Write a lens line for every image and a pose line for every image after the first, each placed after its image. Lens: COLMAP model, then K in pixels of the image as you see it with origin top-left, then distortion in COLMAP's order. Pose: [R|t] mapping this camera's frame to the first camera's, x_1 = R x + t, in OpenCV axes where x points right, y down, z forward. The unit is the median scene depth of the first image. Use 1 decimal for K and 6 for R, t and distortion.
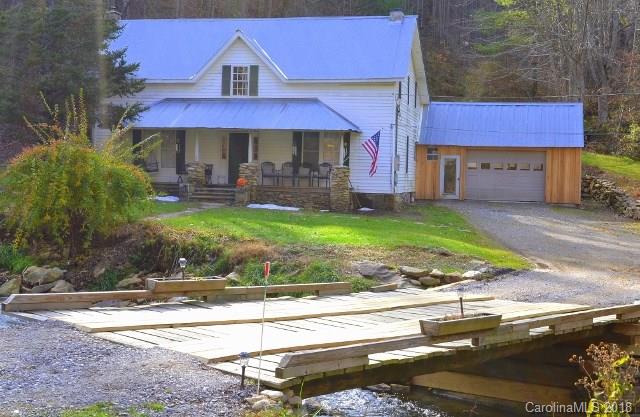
lens RADIAL K [[882.7, 0, 322.1], [0, 882.7, 206.9], [0, 0, 1]] dist [-0.019658, 0.000000]
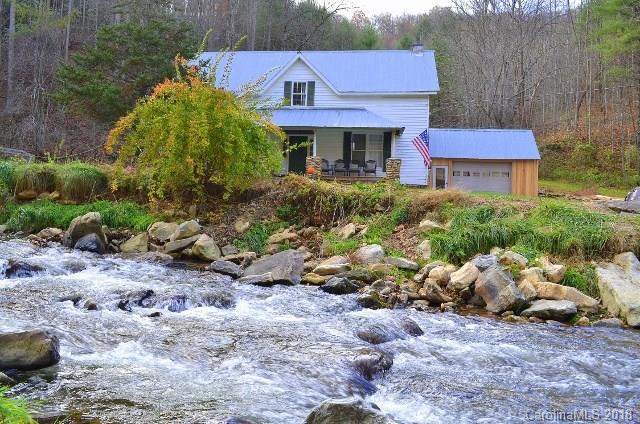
lens RADIAL K [[510.5, 0, 316.3], [0, 510.5, 209.9], [0, 0, 1]] dist [-0.076400, 0.004995]
pose [[0.994798, 0.005246, 0.101736, -0.141088], [-0.001113, 0.999174, -0.040633, 0.047294], [-0.101866, 0.040309, 0.993981, 0.303618]]
